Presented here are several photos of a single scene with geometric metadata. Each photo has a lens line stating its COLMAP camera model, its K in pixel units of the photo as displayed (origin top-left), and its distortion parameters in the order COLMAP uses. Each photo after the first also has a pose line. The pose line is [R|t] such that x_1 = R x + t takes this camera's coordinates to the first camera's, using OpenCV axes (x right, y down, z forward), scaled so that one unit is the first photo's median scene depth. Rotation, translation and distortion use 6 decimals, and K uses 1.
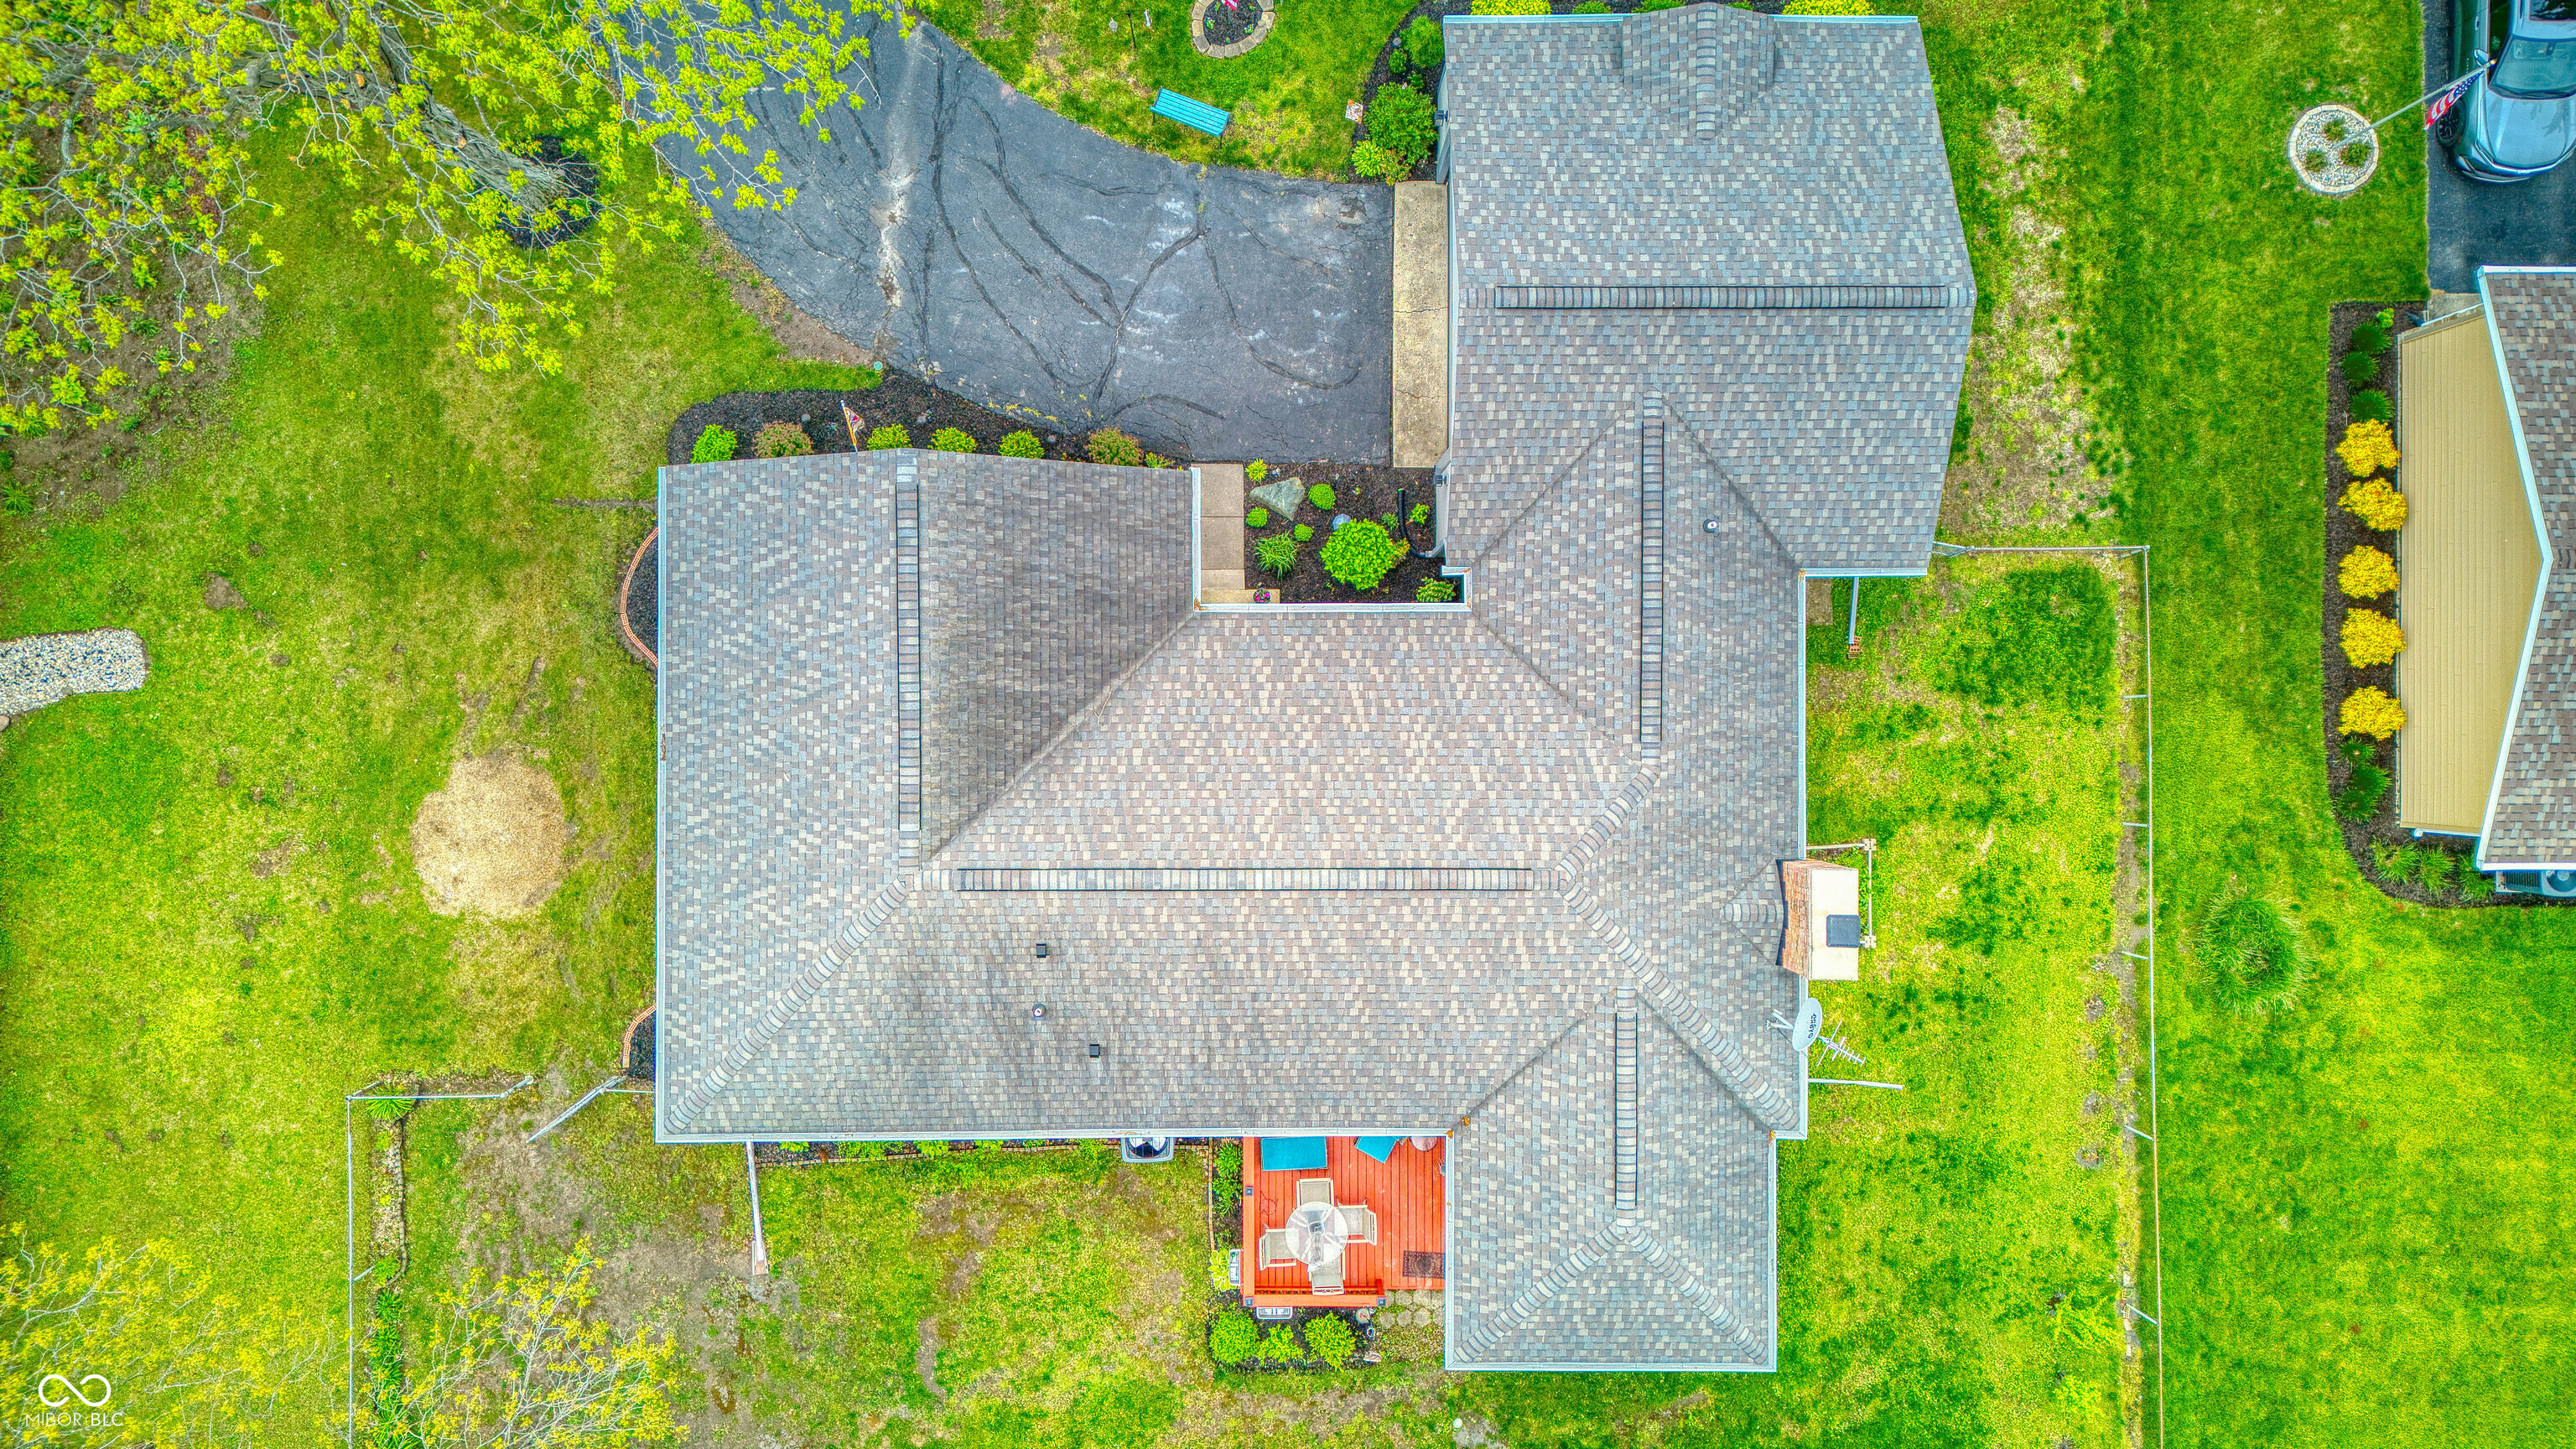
lens RADIAL K [[1829.6, 0, 1288.0], [0, 1829.6, 724.5], [0, 0, 1]] dist [0.066389, -0.060332]
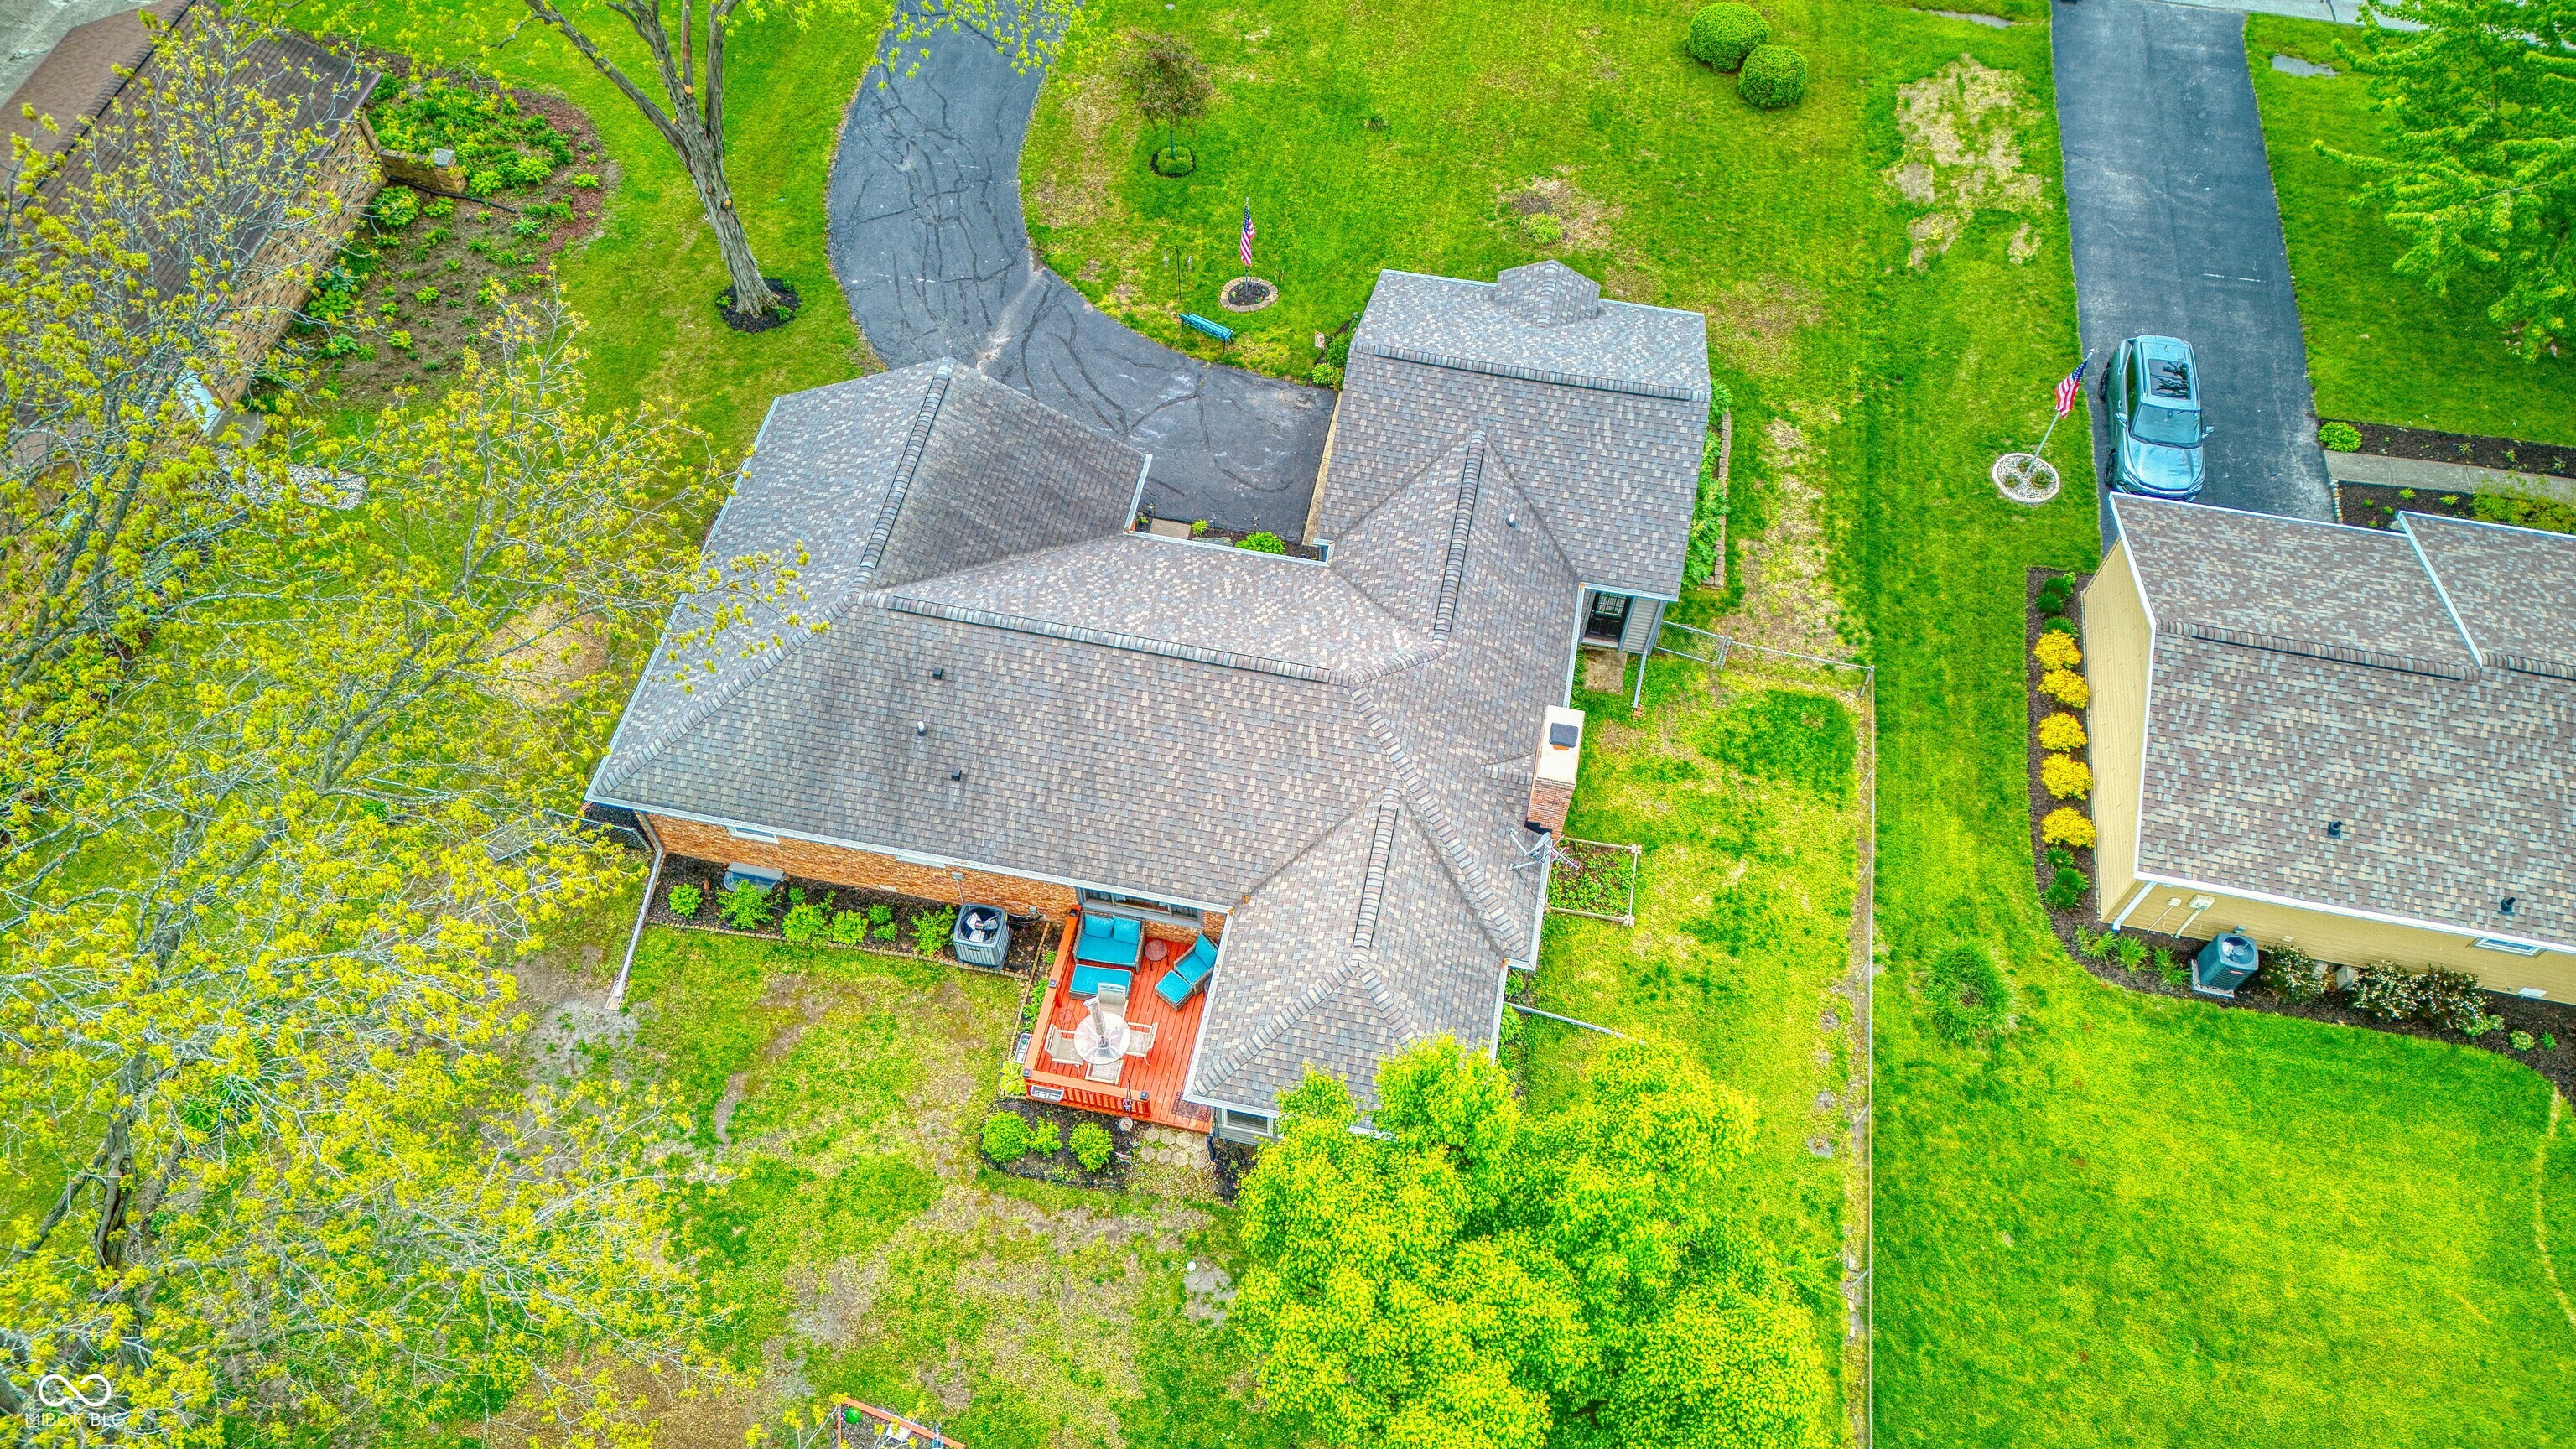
lens RADIAL K [[1829.7, 0, 1288.0], [0, 1829.7, 724.5], [0, 0, 1]] dist [0.102410, -0.116398]
pose [[0.981943, 0.155773, -0.107347, 0.210663], [-0.189147, 0.818865, -0.541926, 0.685647], [0.003485, 0.552444, 0.833543, -0.031009]]
